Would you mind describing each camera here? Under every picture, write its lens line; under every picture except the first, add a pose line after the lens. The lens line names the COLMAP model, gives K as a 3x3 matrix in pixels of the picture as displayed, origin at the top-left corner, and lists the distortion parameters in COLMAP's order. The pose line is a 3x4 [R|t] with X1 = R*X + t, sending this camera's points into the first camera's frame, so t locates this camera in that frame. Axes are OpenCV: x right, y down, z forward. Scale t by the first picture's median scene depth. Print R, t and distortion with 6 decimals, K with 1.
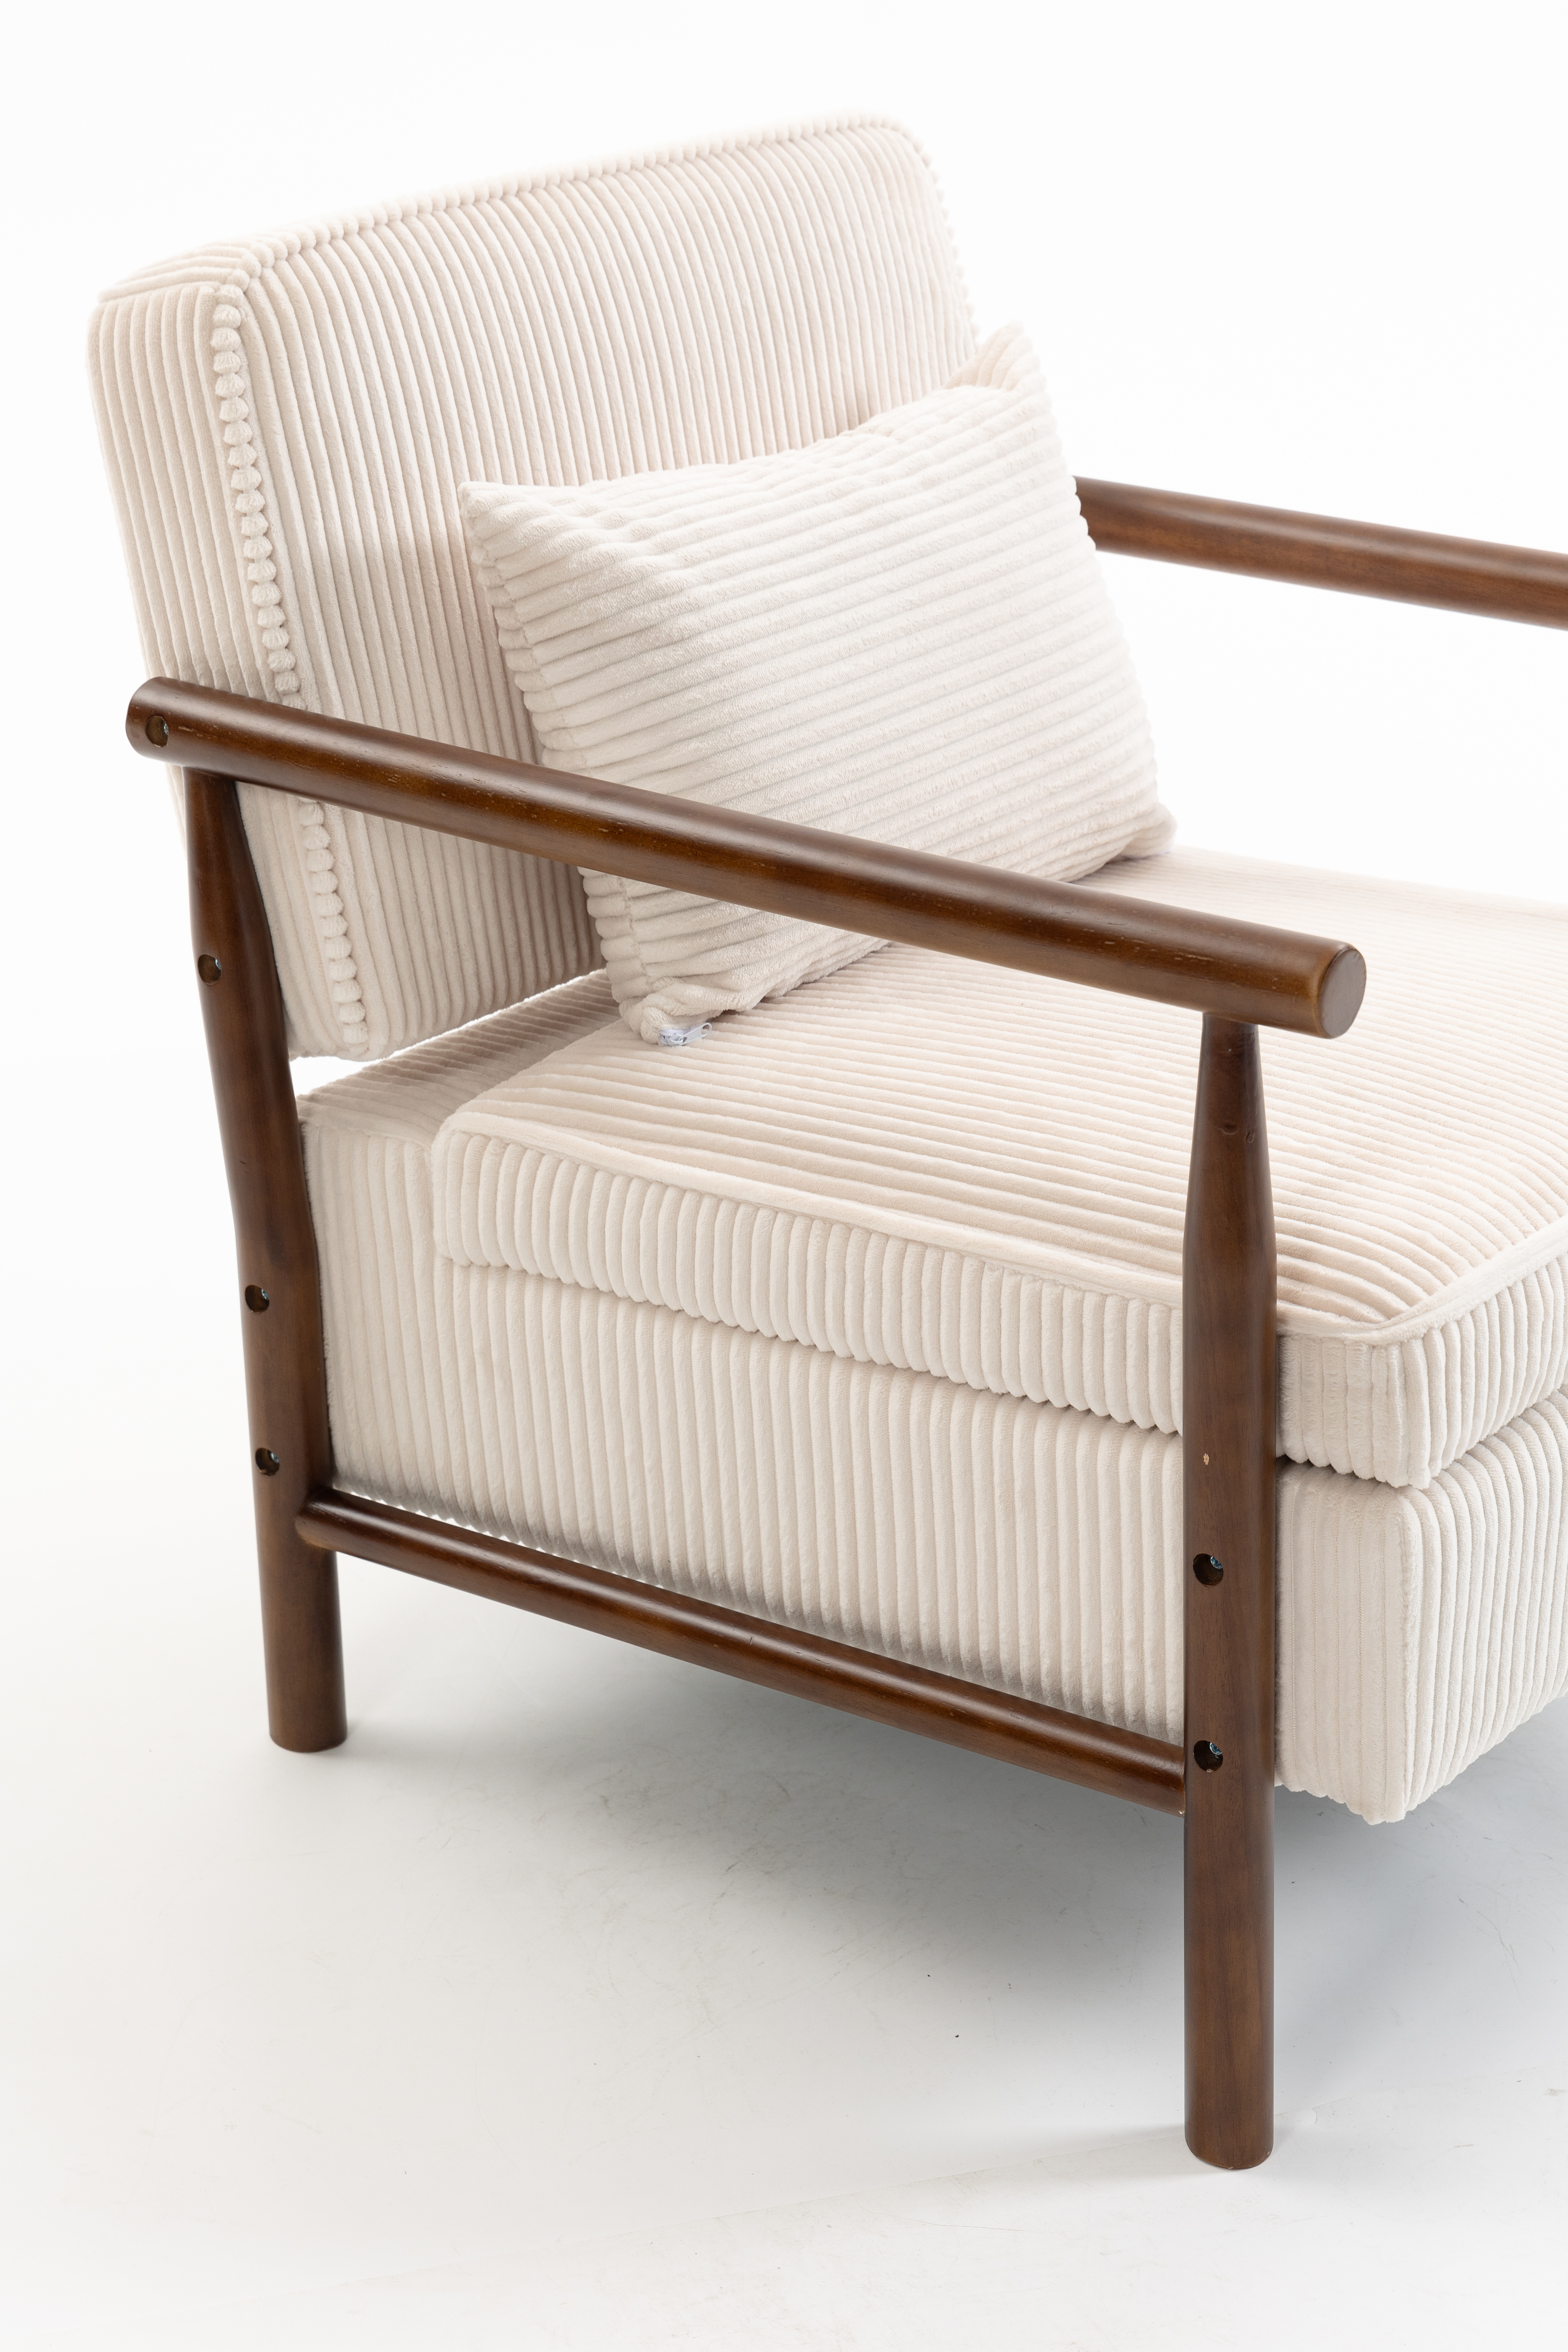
lens RADIAL K [[4853.0, 0, 713.6], [0, 4853.0, 1217.6], [0, 0, 1]] dist [-0.014864, 0.000000]
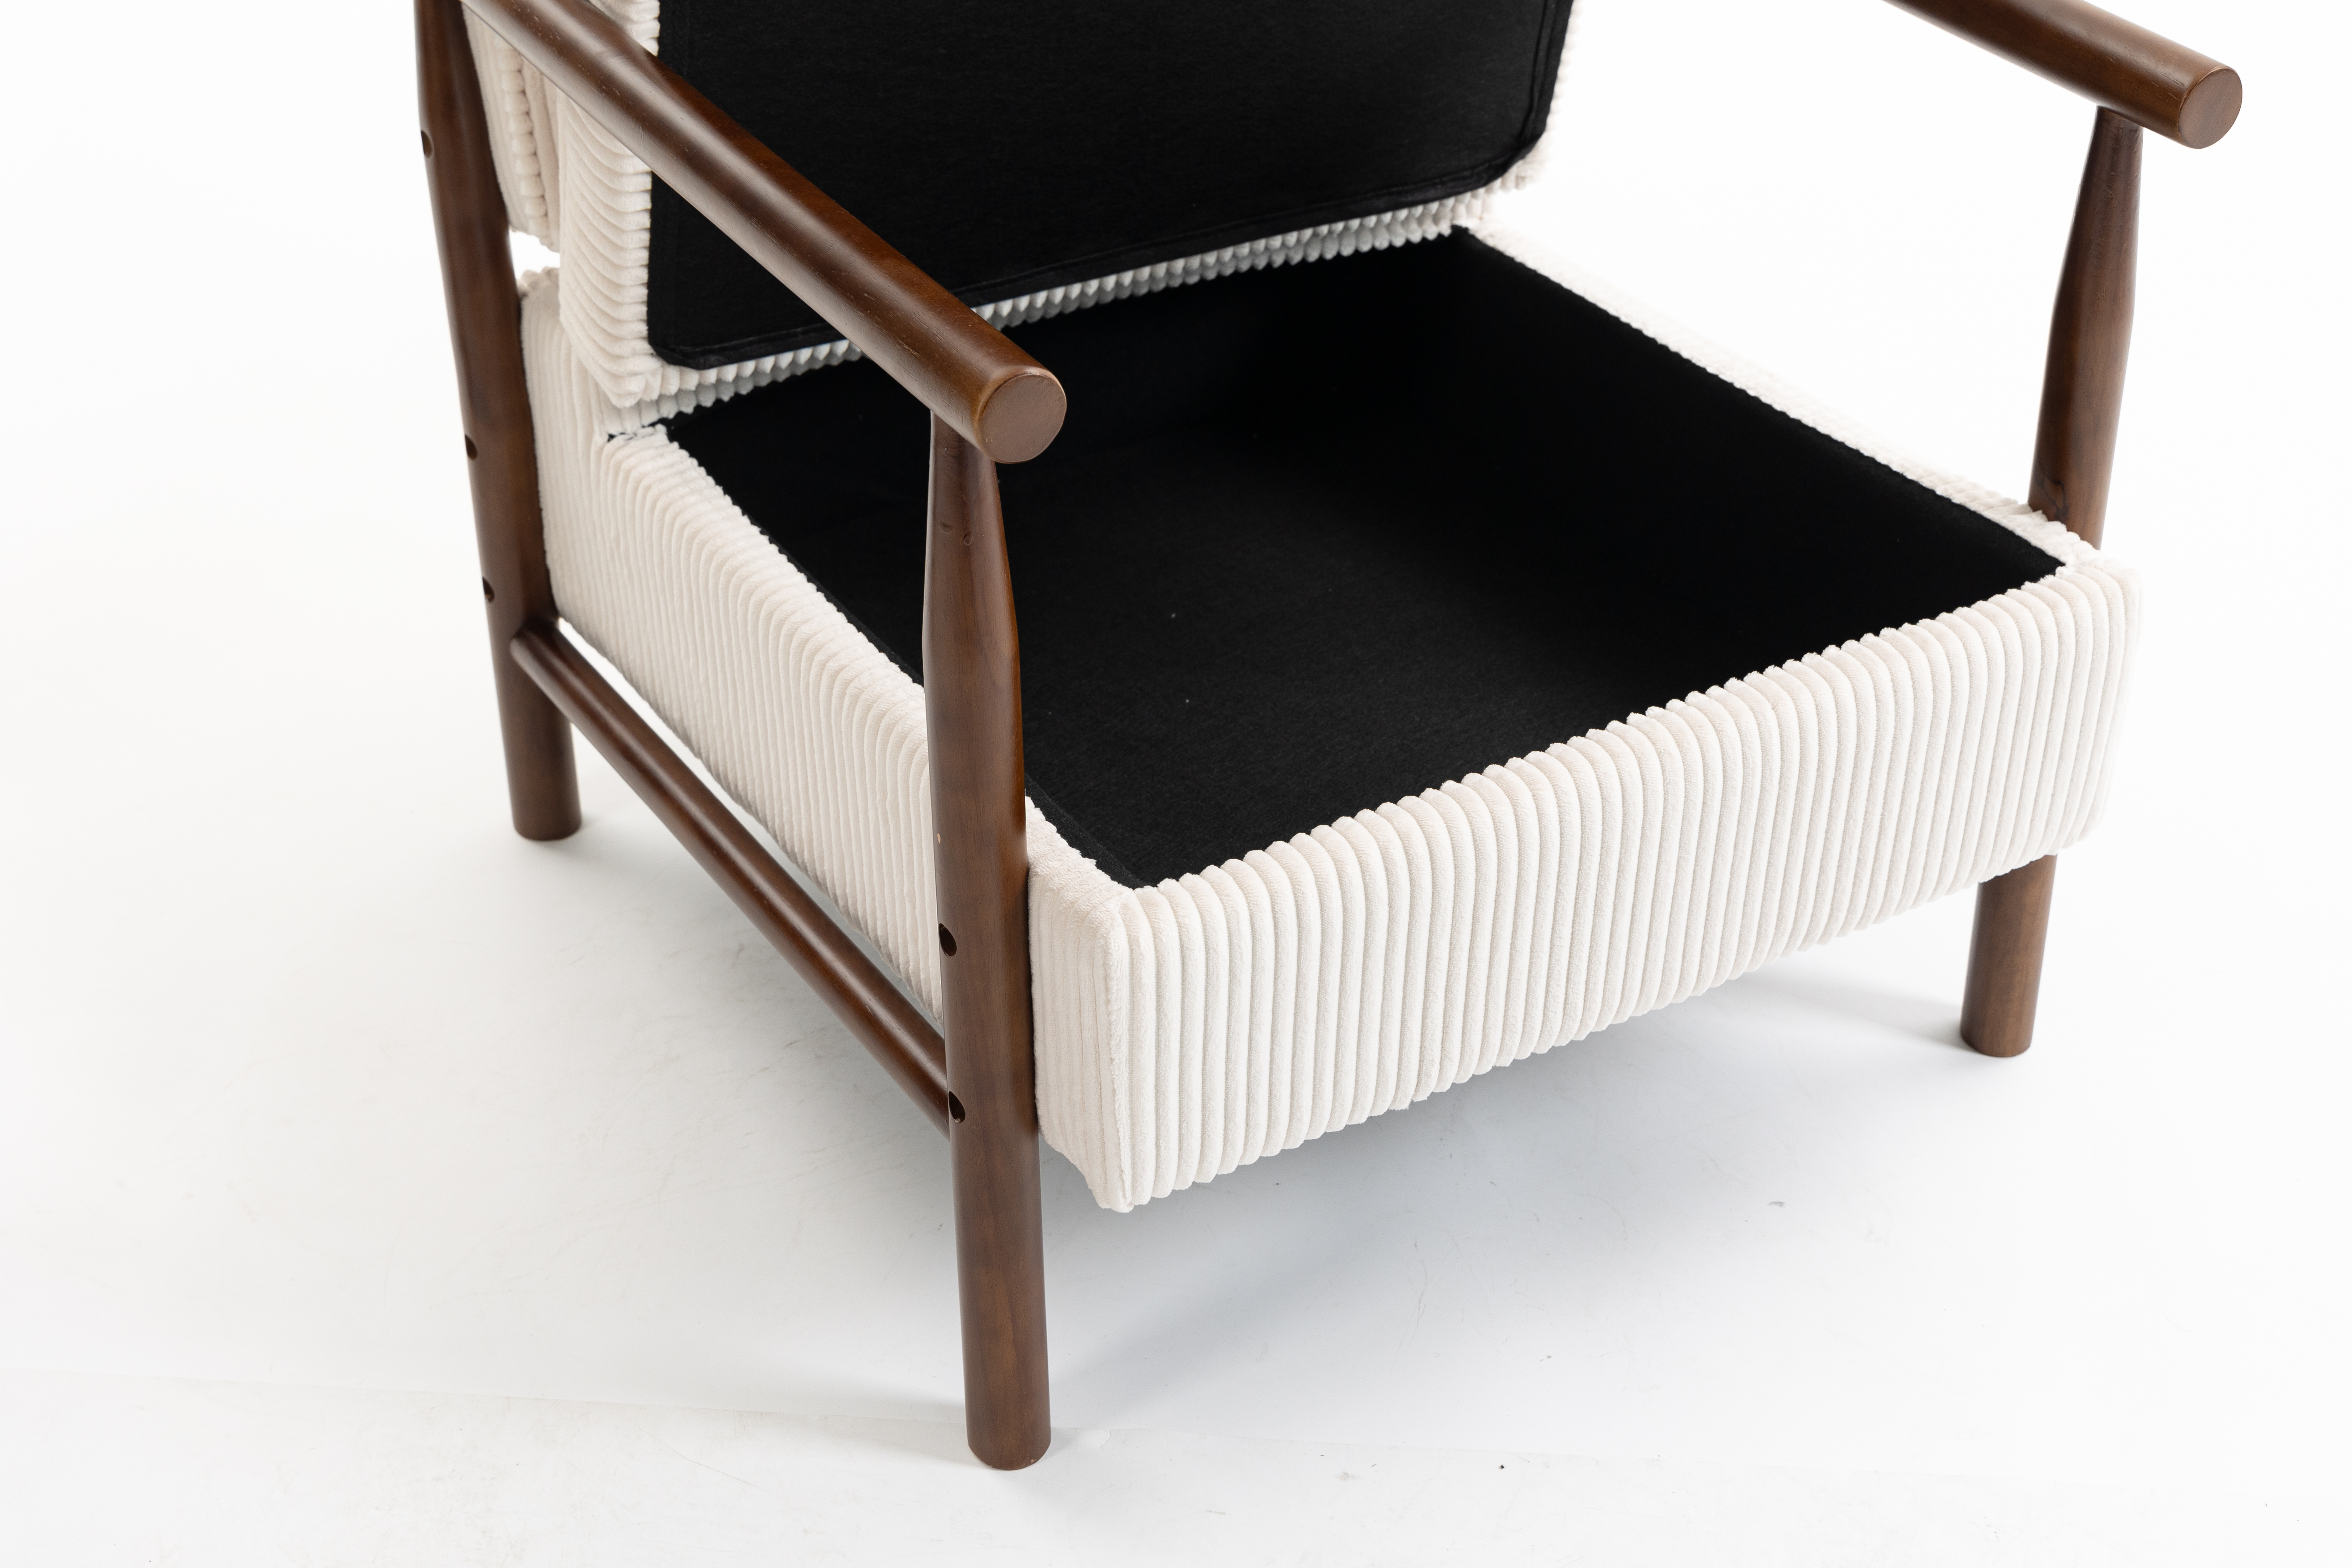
lens RADIAL K [[3514.2, 0, 1185.8], [0, 3514.2, 768.9], [0, 0, 1]] dist [0.027632, 0.000000]
pose [[0.932245, 0.211082, -0.293876, 0.313574], [-0.152070, 0.965557, 0.211126, -0.108286], [0.328319, -0.152132, 0.932235, 0.306731]]
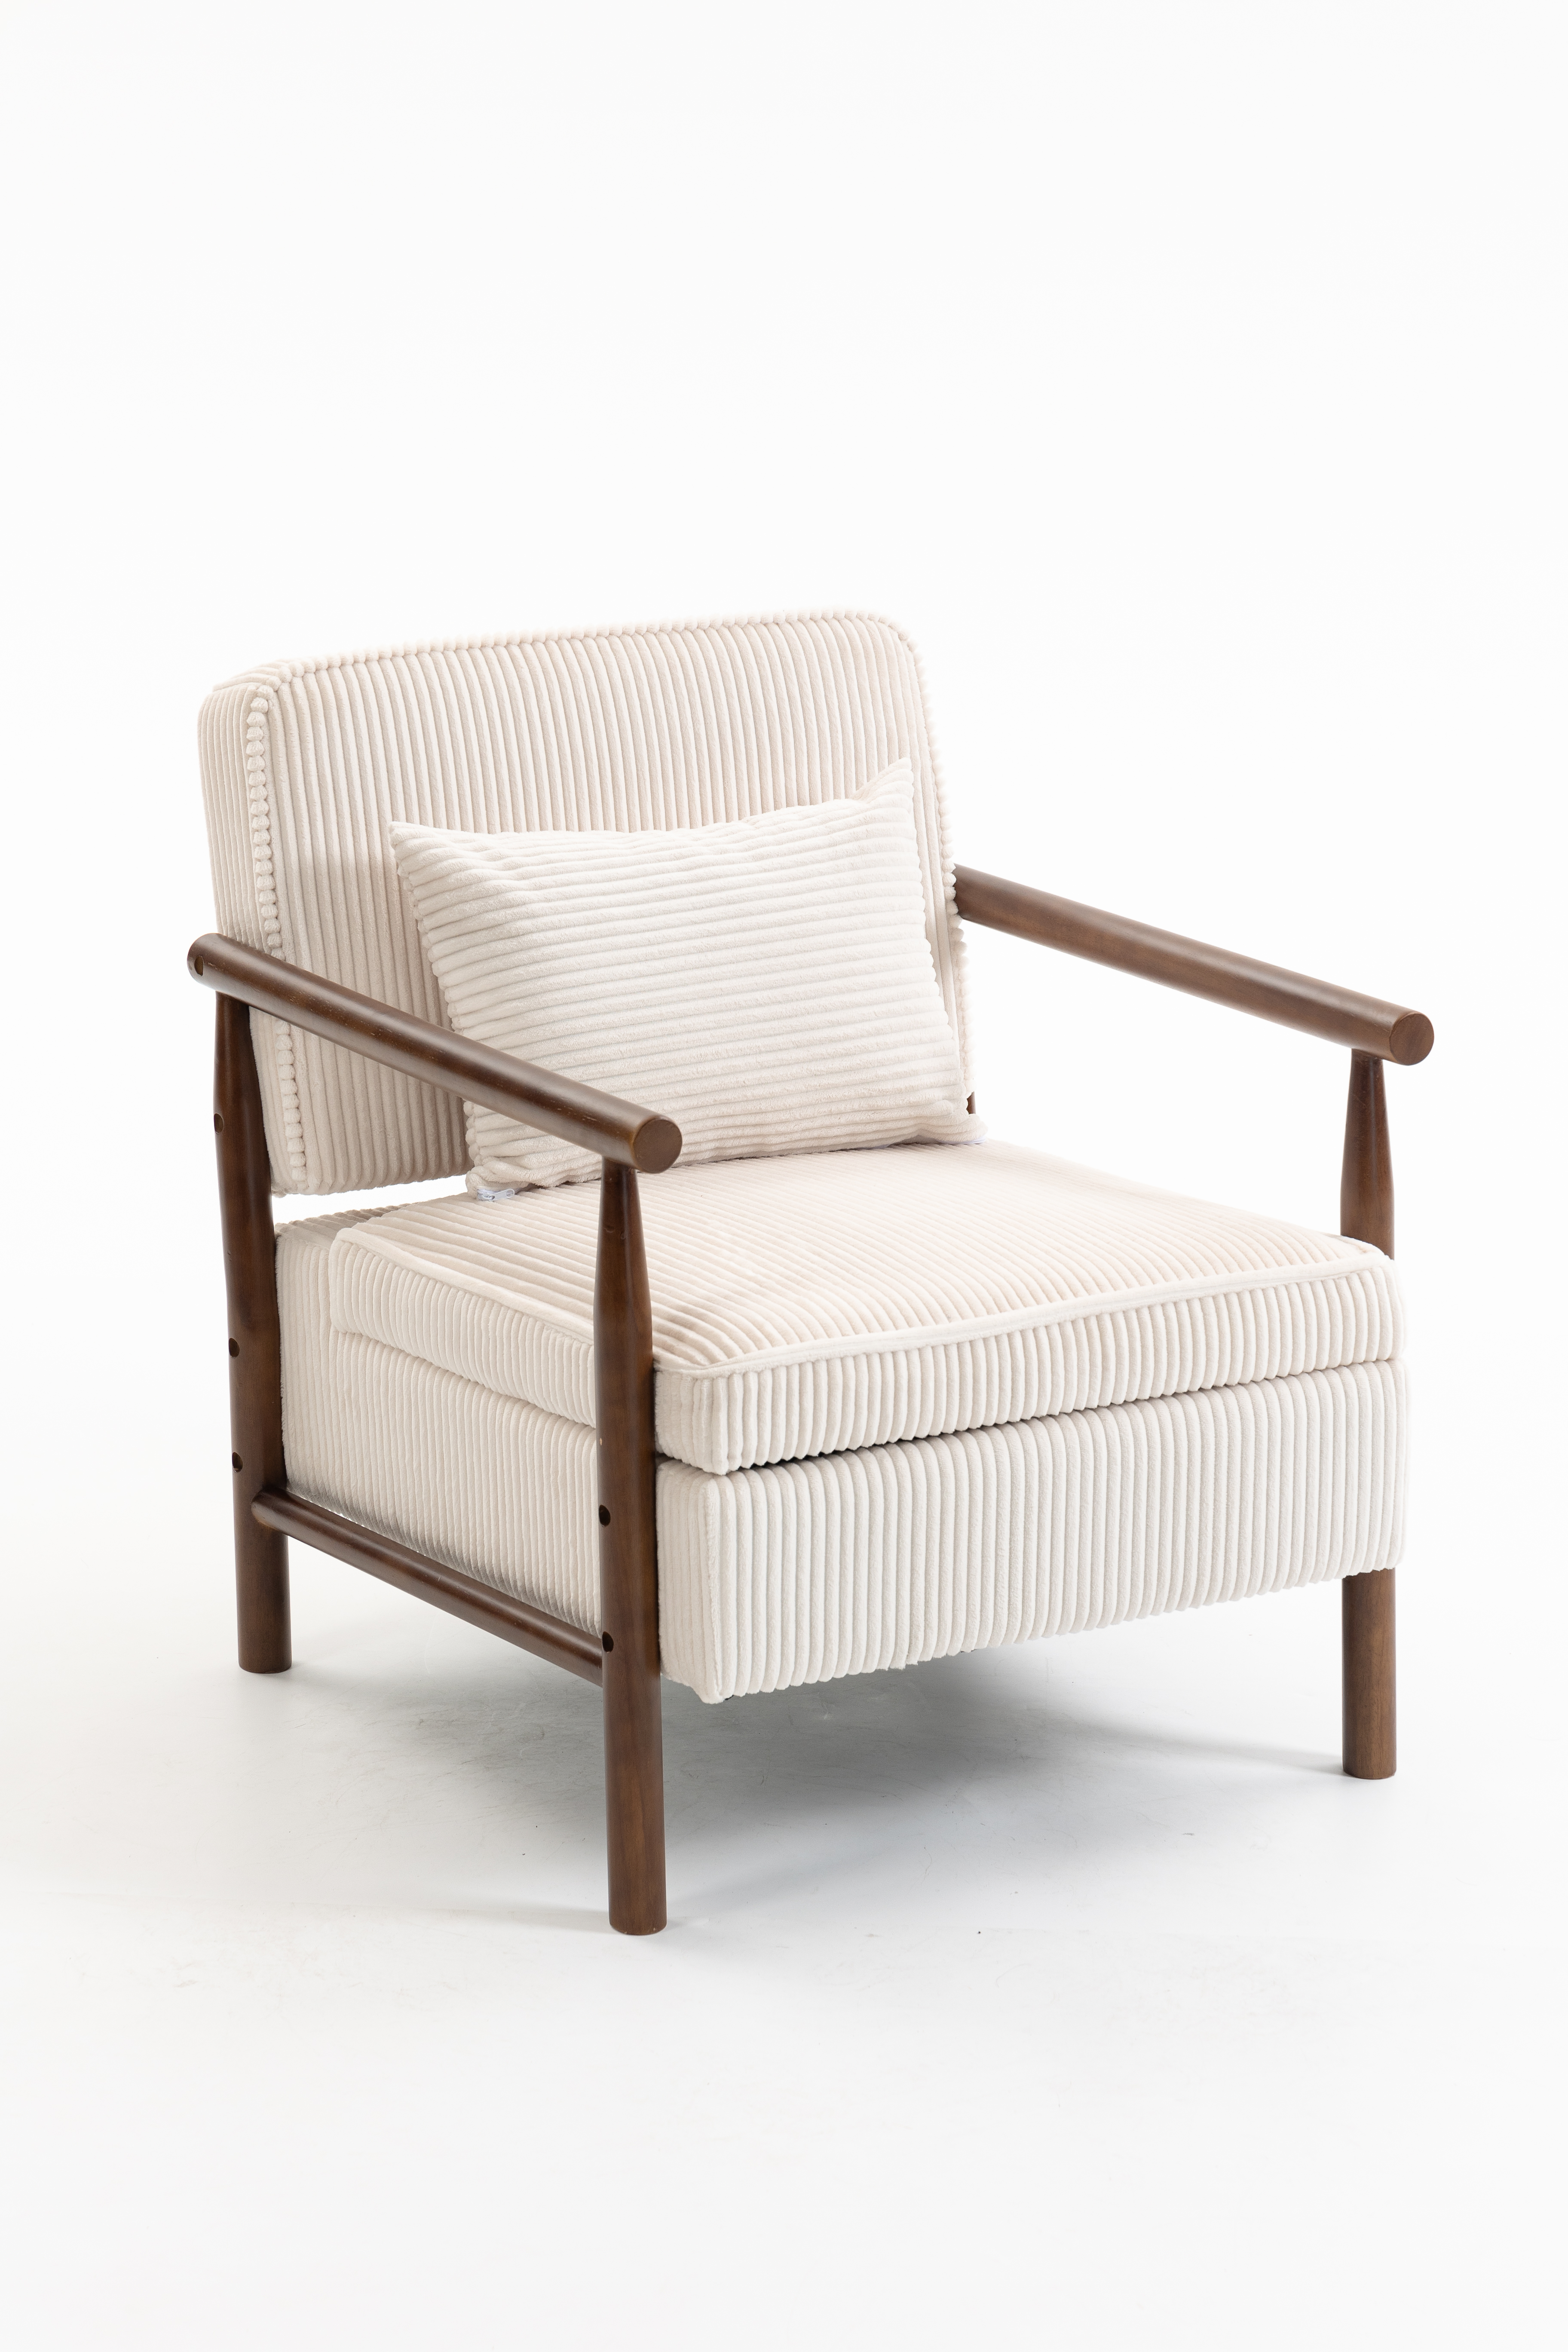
lens RADIAL K [[7040.3, 0, 659.9], [0, 7040.3, 1185.1], [0, 0, 1]] dist [-0.030633, 0.000000]
pose [[0.927445, 0.097212, -0.361104, 0.832635], [-0.144243, 0.983892, -0.105597, 0.183302], [0.345022, 0.150022, 0.926527, -1.011540]]
